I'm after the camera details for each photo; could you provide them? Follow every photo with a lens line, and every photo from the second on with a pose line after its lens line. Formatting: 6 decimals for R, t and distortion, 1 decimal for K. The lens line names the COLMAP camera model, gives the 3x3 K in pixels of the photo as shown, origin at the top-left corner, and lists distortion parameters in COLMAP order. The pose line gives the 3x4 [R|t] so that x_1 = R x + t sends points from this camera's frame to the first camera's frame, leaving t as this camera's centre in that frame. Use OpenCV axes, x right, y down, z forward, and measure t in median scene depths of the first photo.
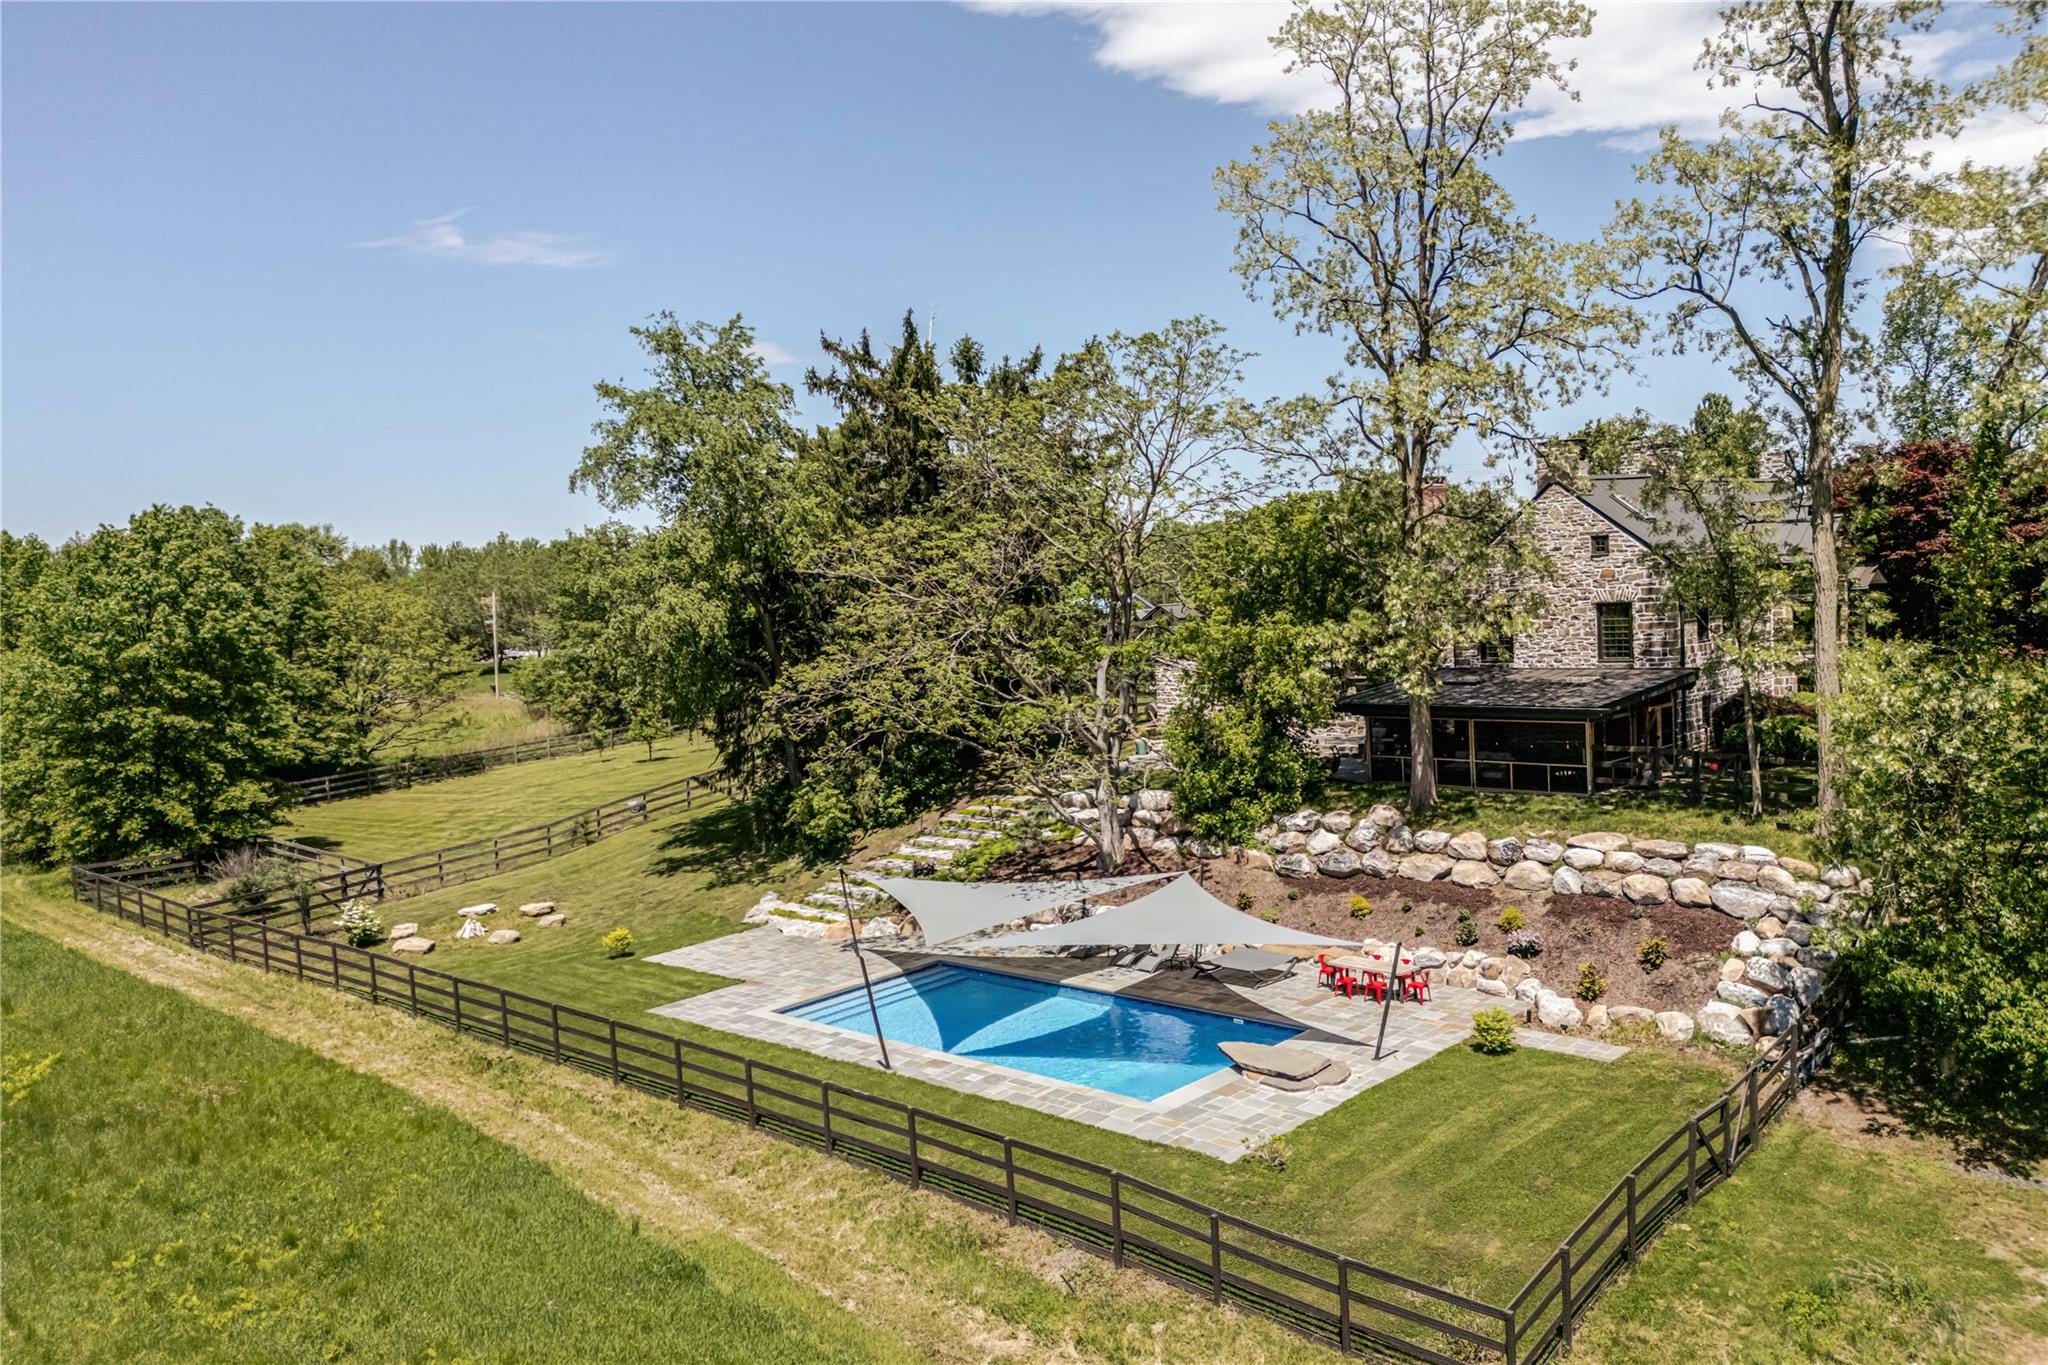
lens RADIAL K [[1433.2, 0, 909.7], [0, 1433.2, 693.2], [0, 0, 1]] dist [0.038008, -0.009438]
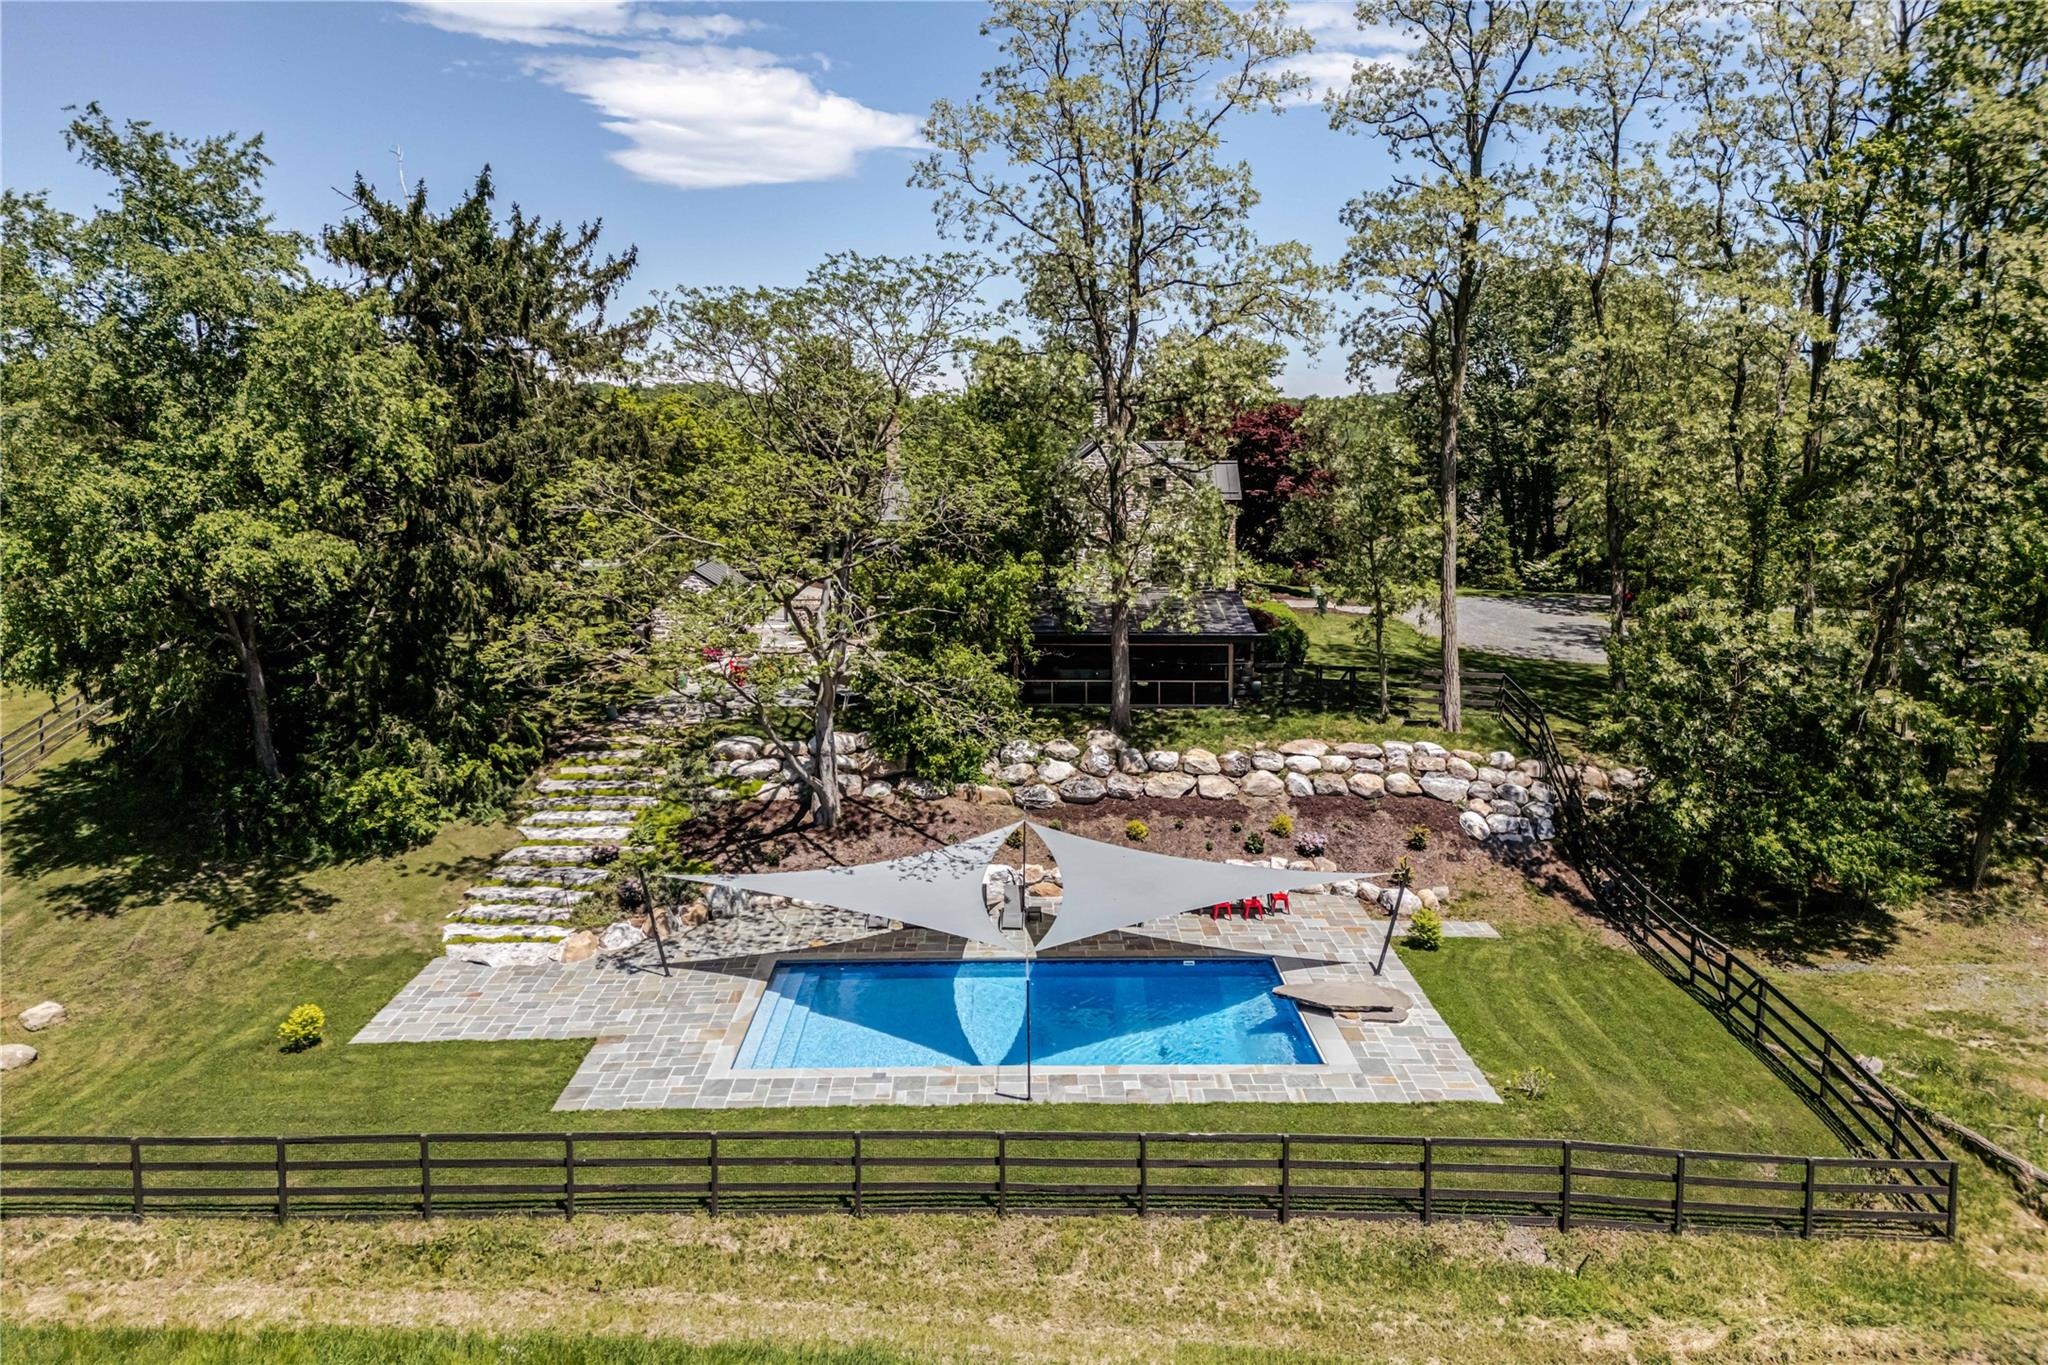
lens RADIAL K [[1433.2, 0, 1021.7], [0, 1433.2, 673.7], [0, 0, 1]] dist [0.038008, -0.009438]
pose [[0.744330, -0.073983, 0.663702, -0.466543], [0.022907, 0.996088, 0.085345, -0.063246], [-0.667419, -0.048321, 0.743113, 0.273863]]
